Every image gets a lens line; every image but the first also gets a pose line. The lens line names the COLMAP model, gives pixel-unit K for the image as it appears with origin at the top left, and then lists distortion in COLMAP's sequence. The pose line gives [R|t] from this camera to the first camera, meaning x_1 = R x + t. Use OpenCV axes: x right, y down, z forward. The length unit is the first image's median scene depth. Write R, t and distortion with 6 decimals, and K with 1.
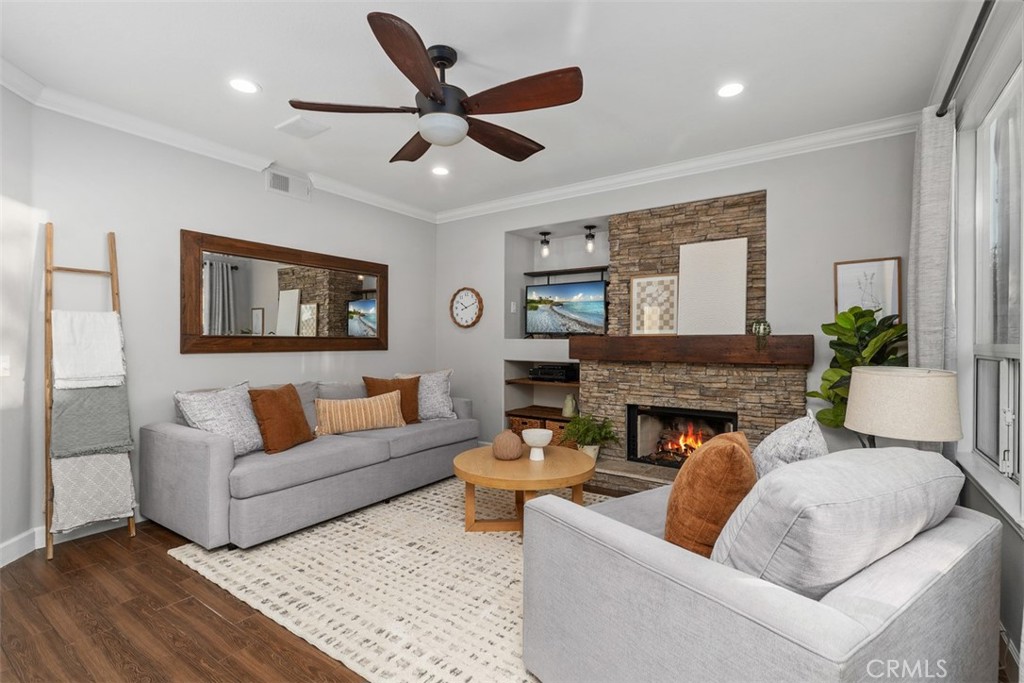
lens RADIAL K [[471.6, 0, 509.3], [0, 471.6, 343.0], [0, 0, 1]] dist [0.011818, 0.000086]
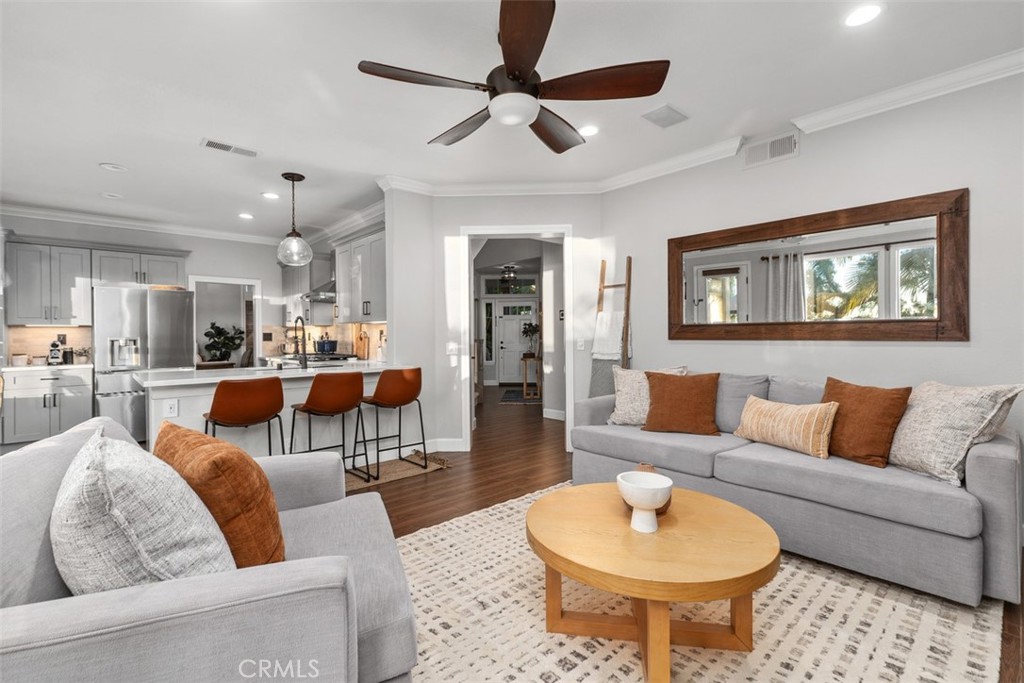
lens RADIAL K [[462.9, 0, 509.0], [0, 462.9, 336.2], [0, 0, 1]] dist [0.002738, 0.000321]
pose [[-0.226810, 0.000345, -0.973939, 0.479842], [0.002565, 0.999997, -0.000243, 0.010002], [0.973936, -0.002554, -0.226810, 0.724102]]
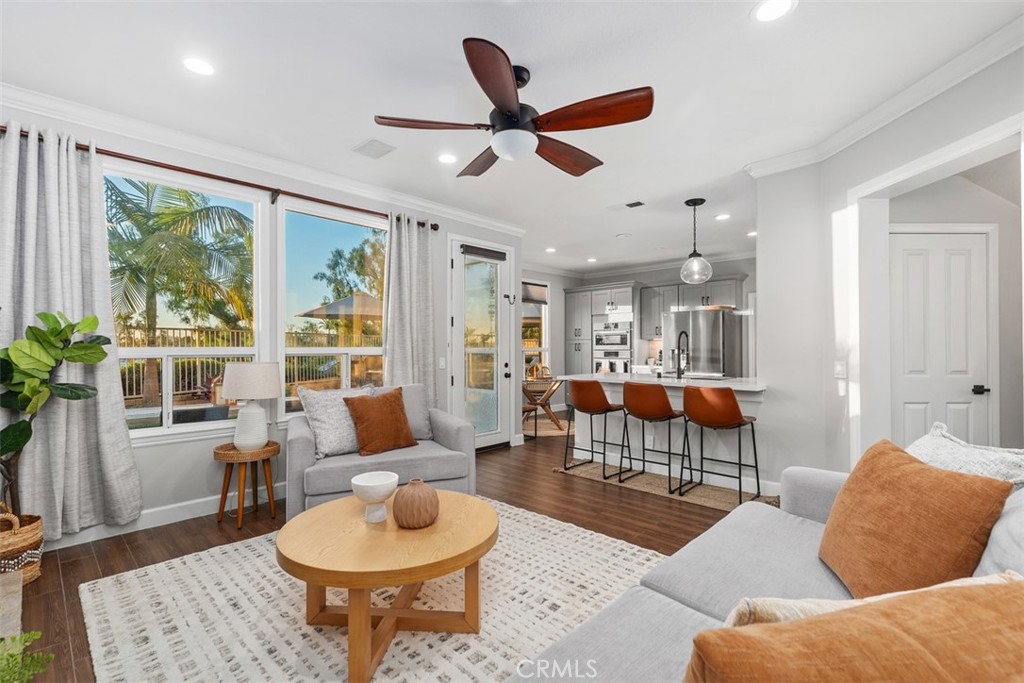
lens RADIAL K [[458.8, 0, 509.7], [0, 458.8, 344.9], [0, 0, 1]] dist [0.002034, 0.000066]
pose [[-0.987307, -0.000019, 0.158822, -0.175543], [0.000449, 0.999996, 0.002910, -0.005977], [-0.158821, 0.002945, -0.987303, 1.211267]]
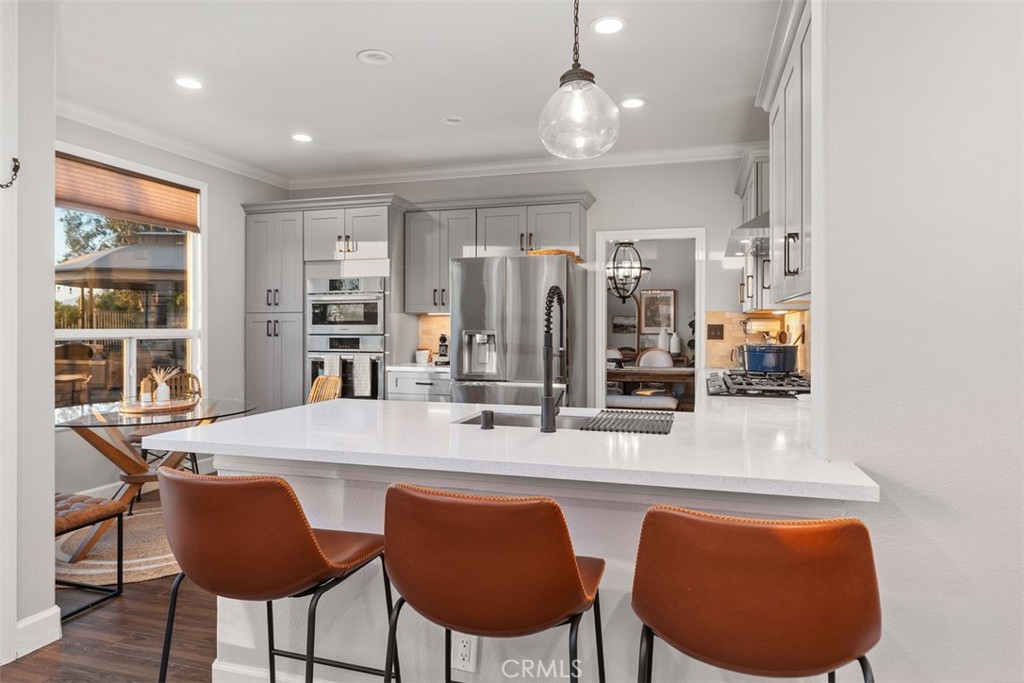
lens RADIAL K [[622.2, 0, 511.2], [0, 622.2, 327.6], [0, 0, 1]] dist [-0.005630, -0.000678]
pose [[-0.950701, -0.004969, -0.310070, -0.223106], [-0.007840, 0.999937, 0.008014, -0.005575], [0.310010, 0.010050, -0.950680, 0.513937]]
